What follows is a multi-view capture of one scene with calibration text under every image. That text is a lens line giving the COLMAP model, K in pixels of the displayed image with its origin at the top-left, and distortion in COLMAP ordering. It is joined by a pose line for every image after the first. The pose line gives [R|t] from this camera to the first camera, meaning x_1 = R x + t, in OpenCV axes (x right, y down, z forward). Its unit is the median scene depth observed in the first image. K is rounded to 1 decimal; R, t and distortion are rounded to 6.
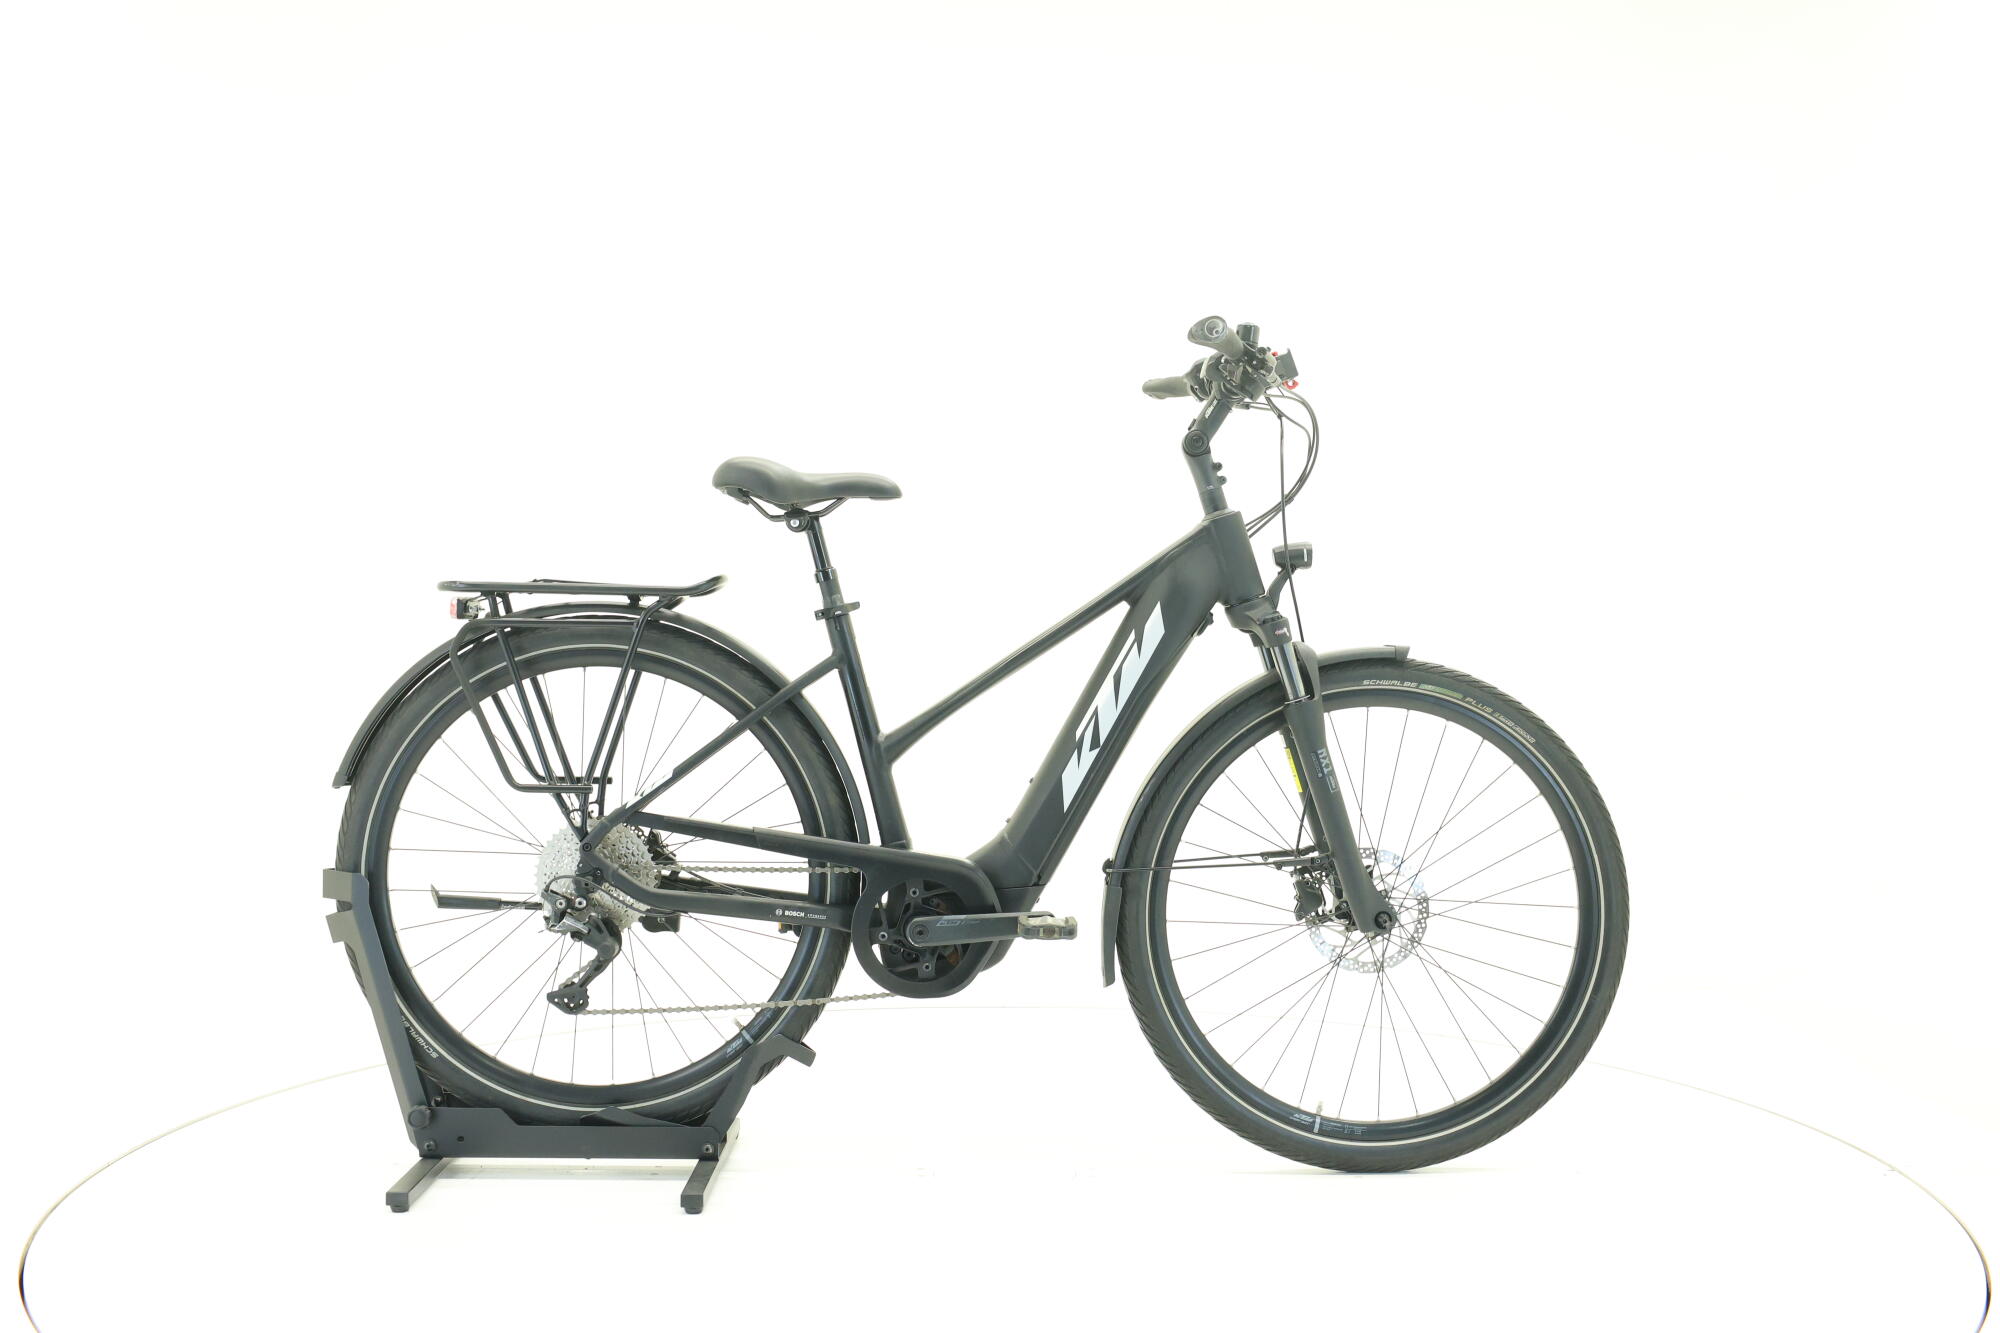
lens RADIAL K [[2130.0, 0, 1001.2], [0, 2130.0, 664.0], [0, 0, 1]] dist [-0.020750, 0.000000]
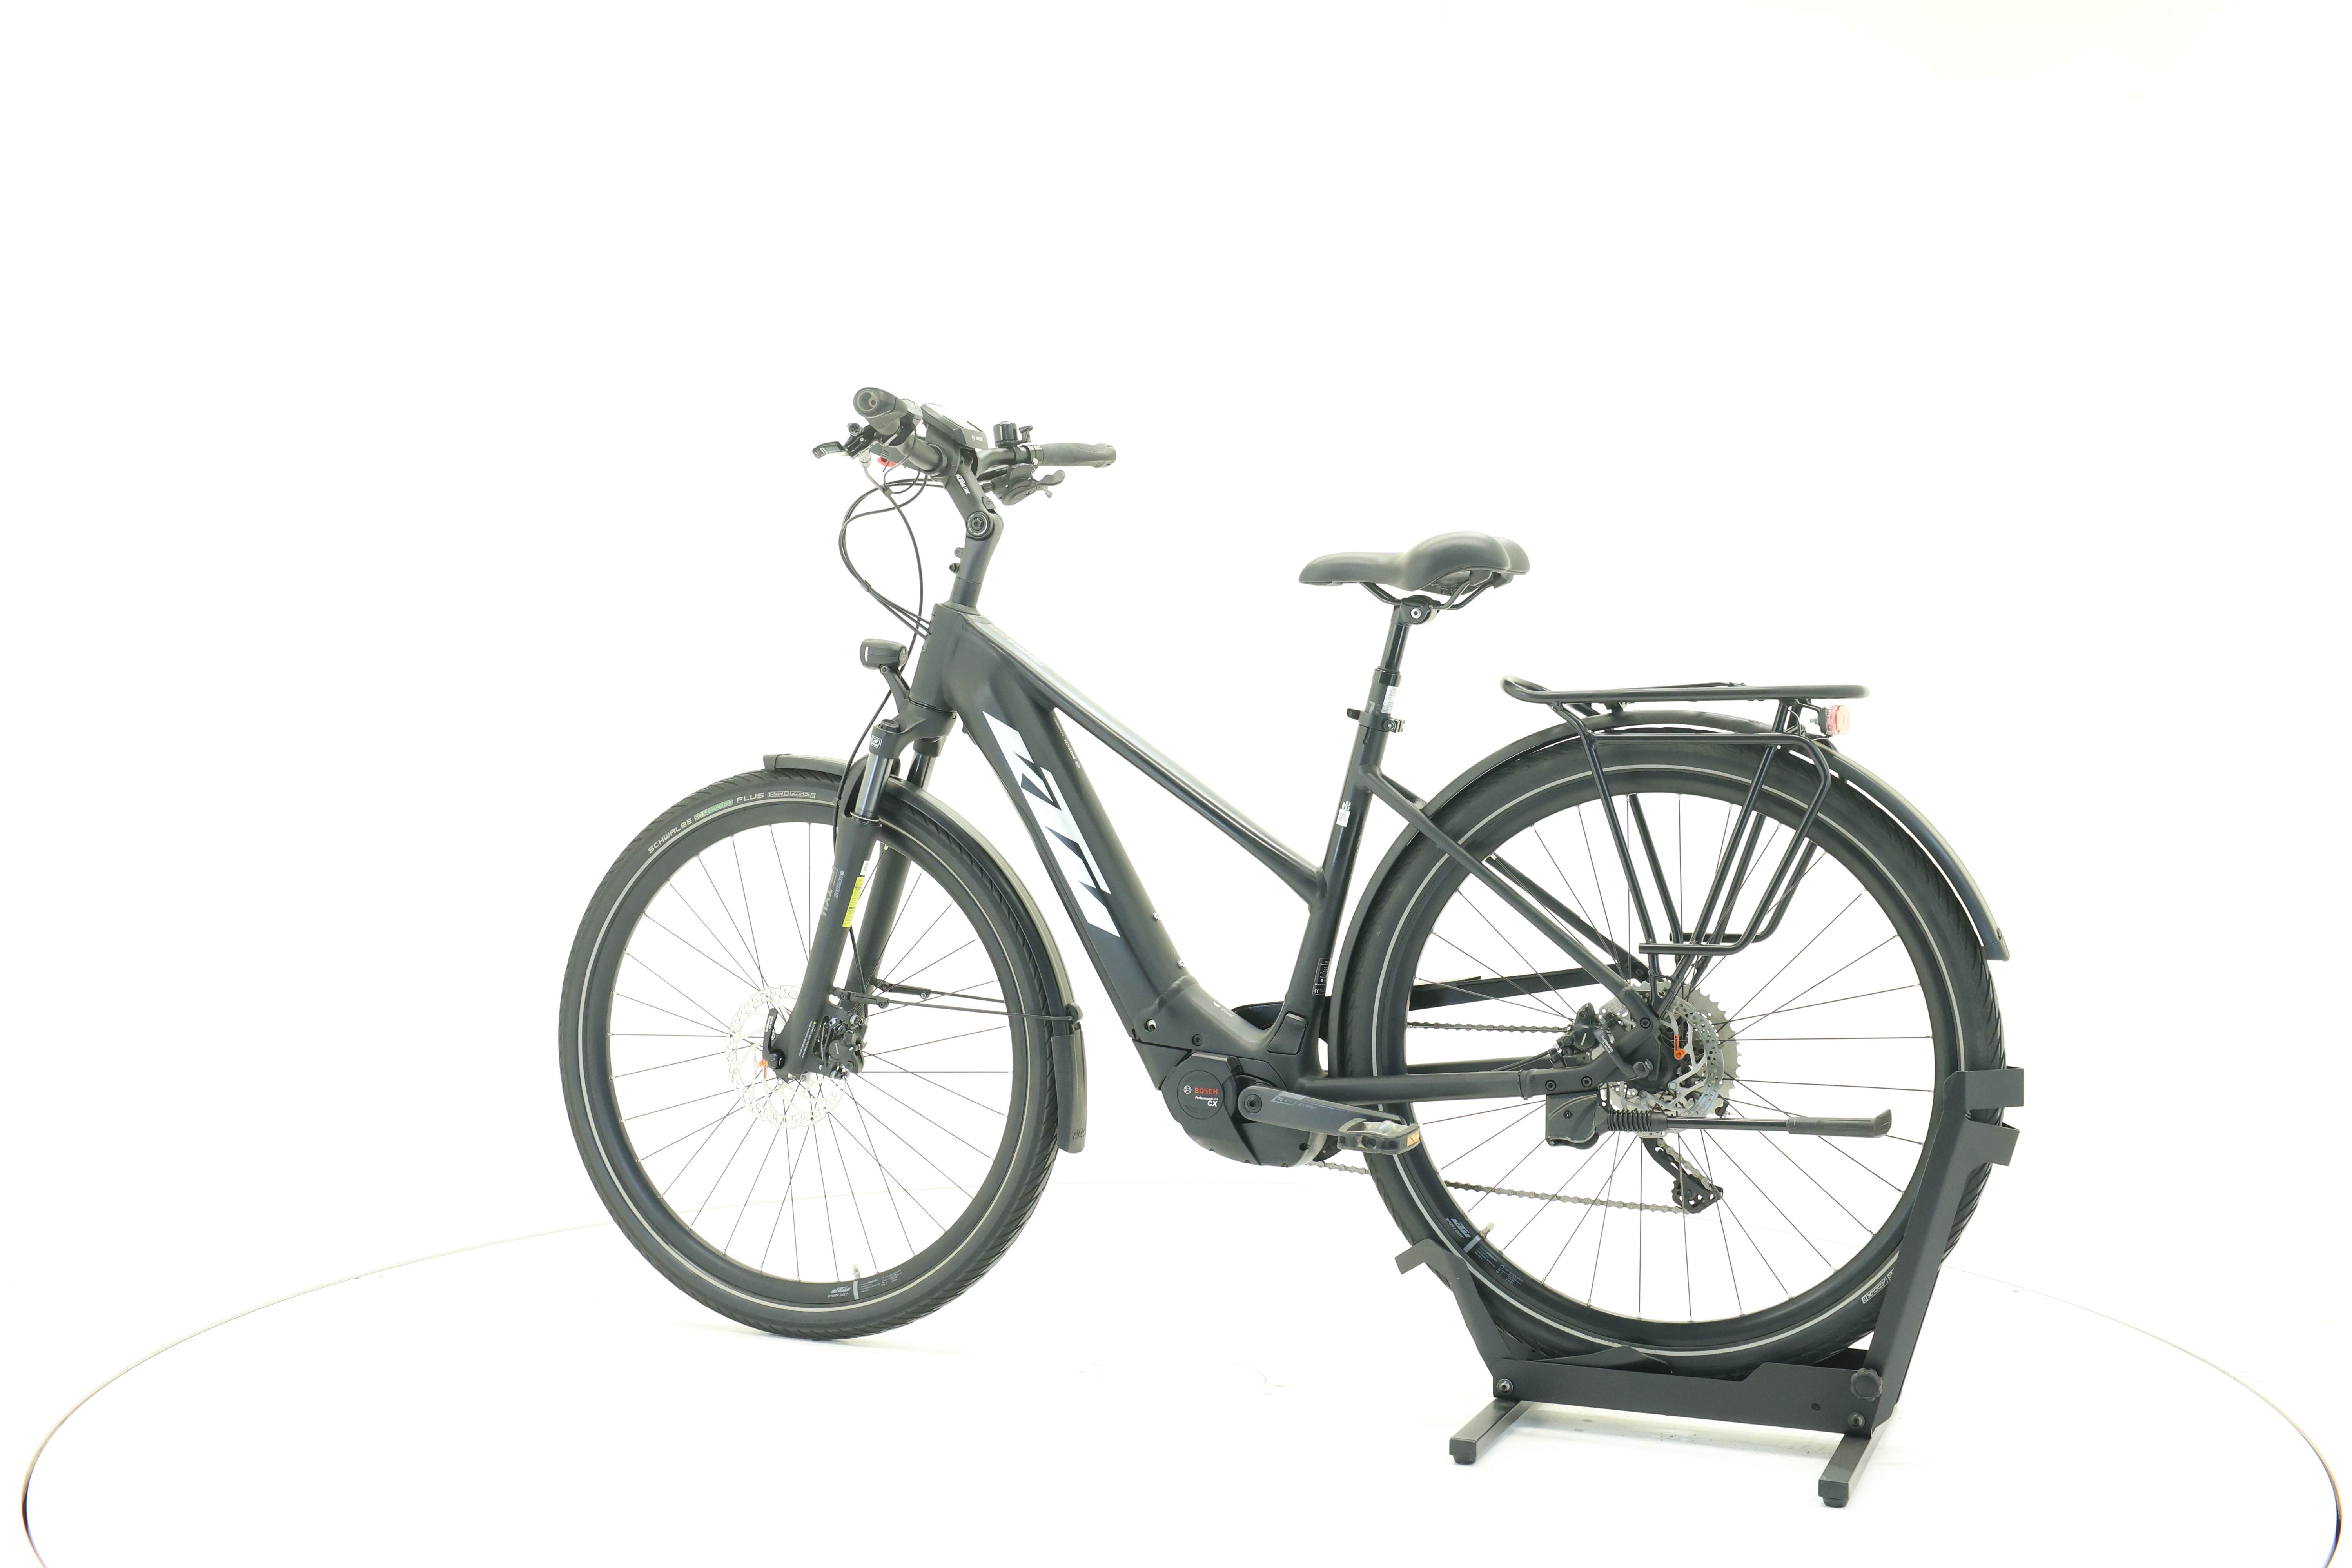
lens RADIAL K [[2504.9, 0, 1176.6], [0, 2504.9, 775.1], [0, 0, 1]] dist [-0.020750, 0.000000]
pose [[-0.915829, -0.015223, 0.401279, -0.395919], [0.000897, 0.999201, 0.039955, -0.042177], [-0.401567, 0.036952, -0.915084, 1.915423]]
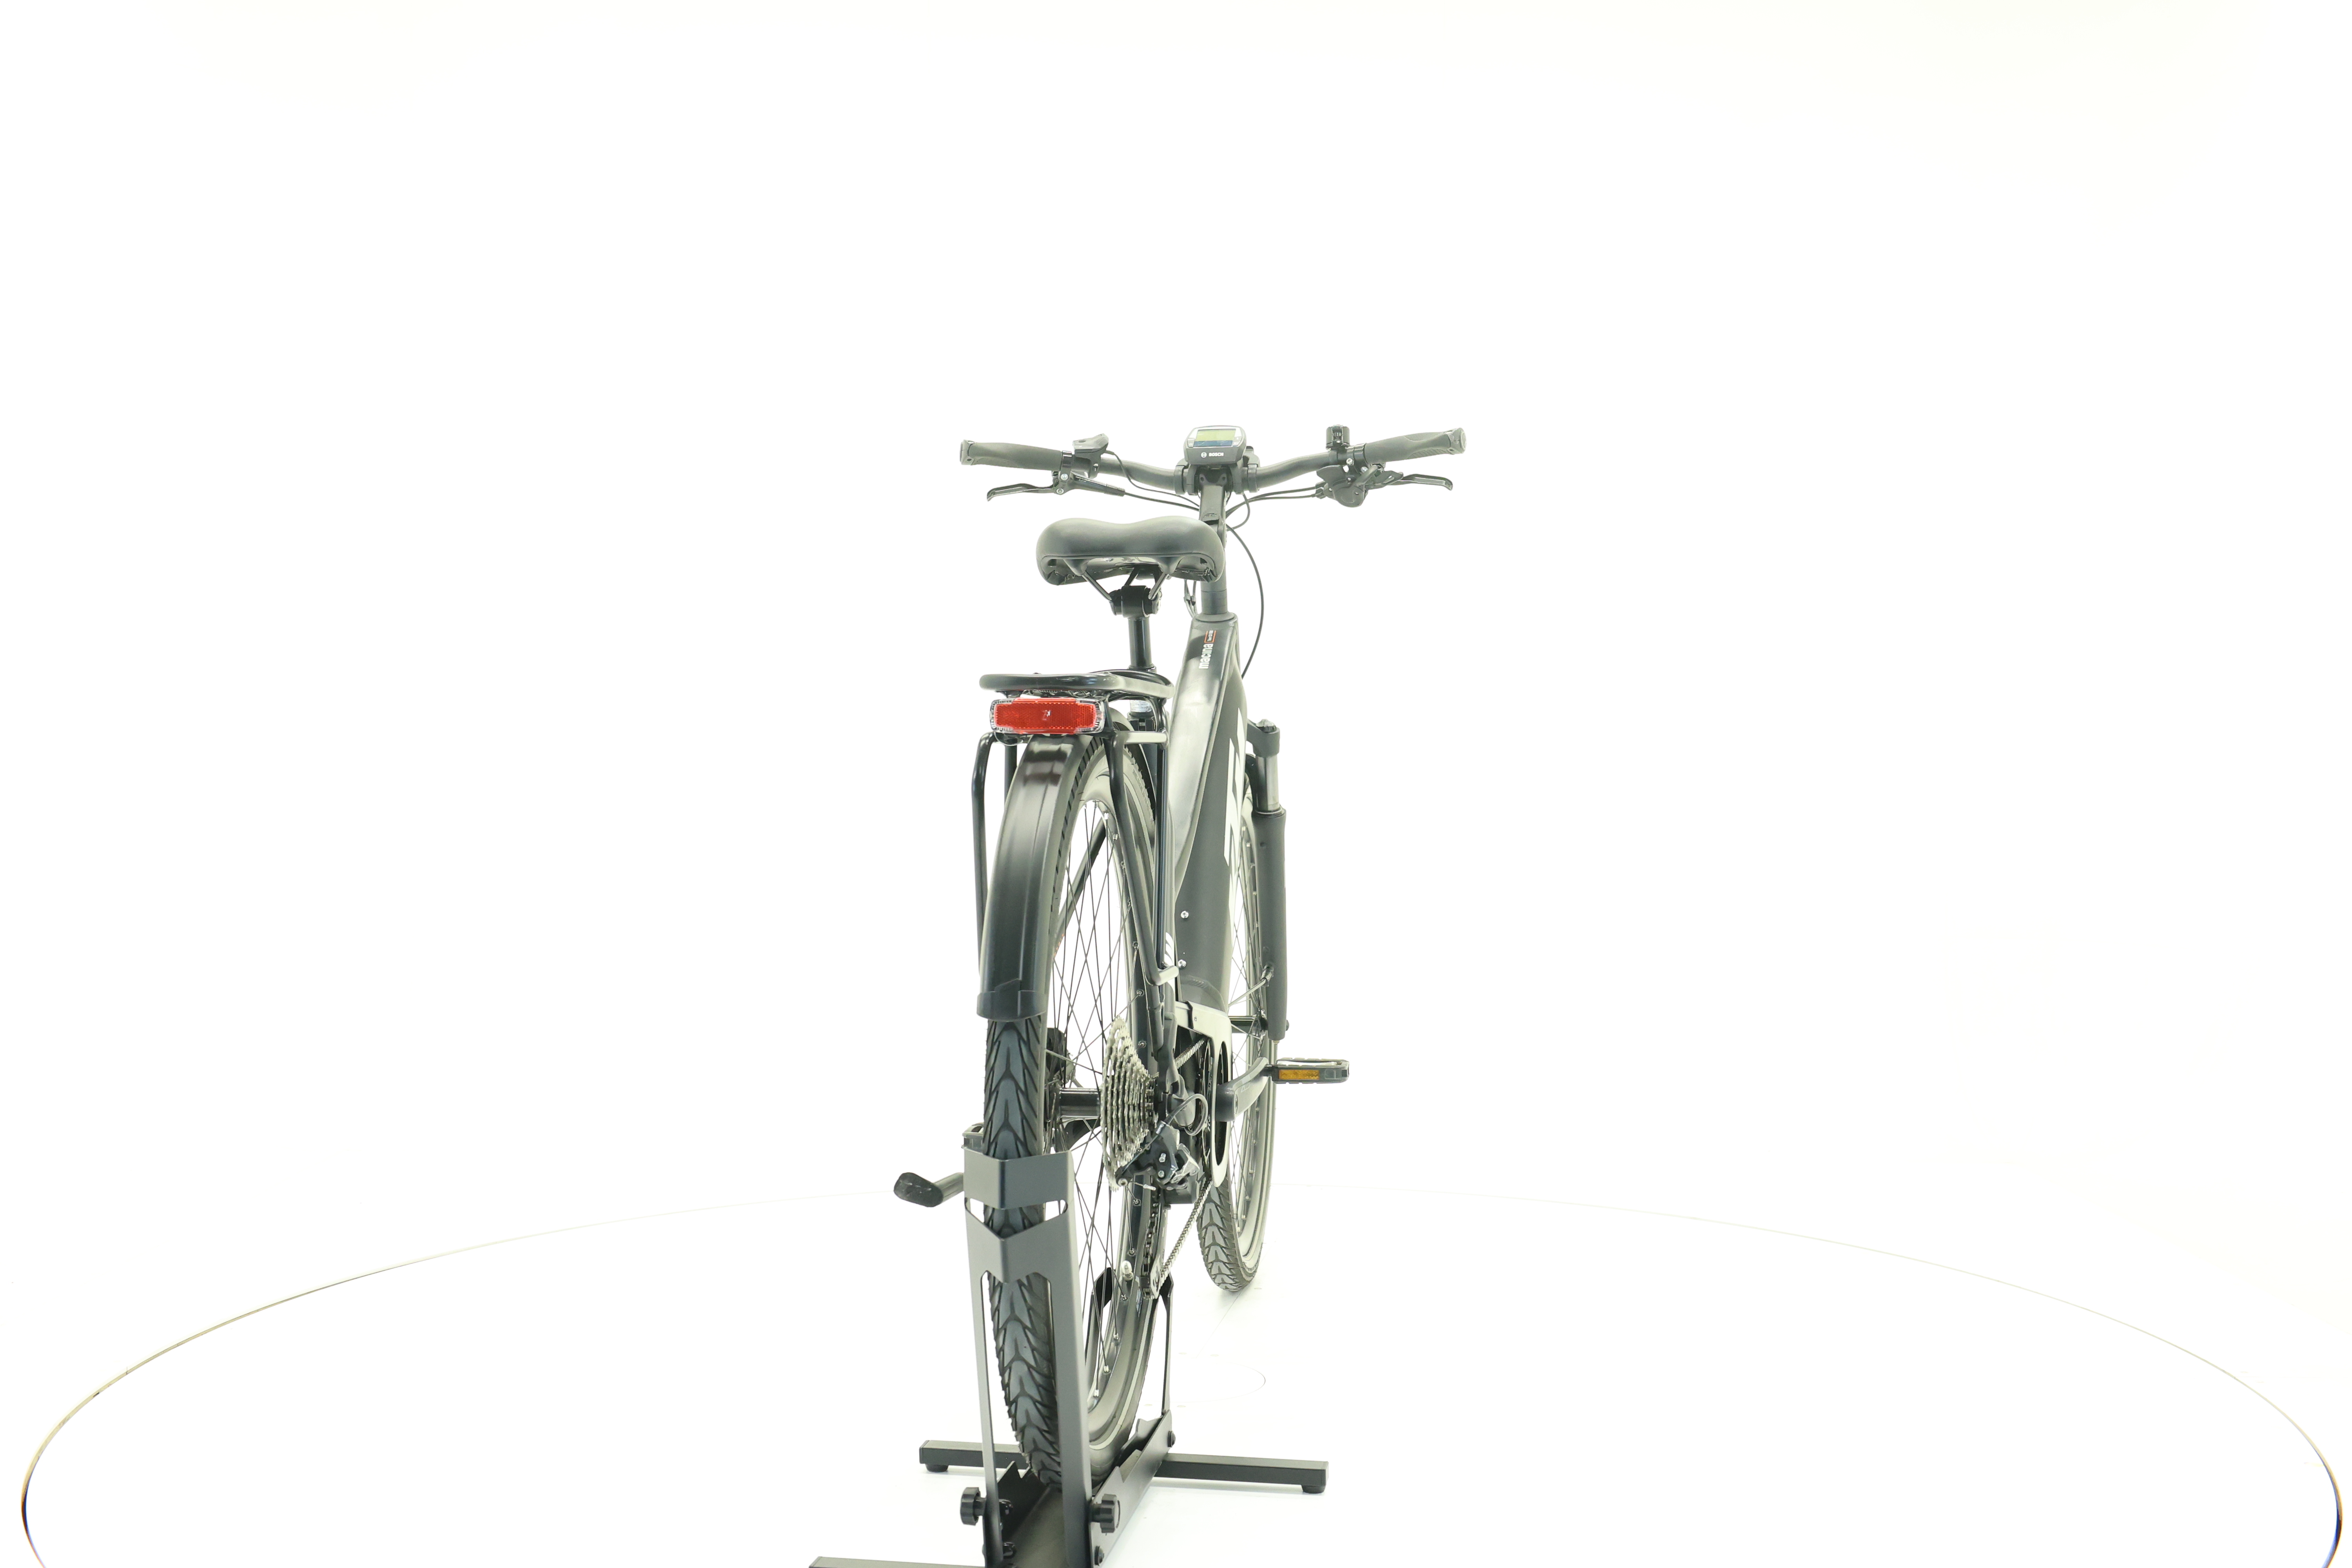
lens RADIAL K [[2504.9, 0, 1169.6], [0, 2504.9, 787.6], [0, 0, 1]] dist [-0.020750, 0.000000]
pose [[0.177692, -0.026498, 0.983729, -0.981471], [0.018551, 0.999550, 0.023573, -0.021066], [-0.983911, 0.014060, 0.178104, 0.827322]]
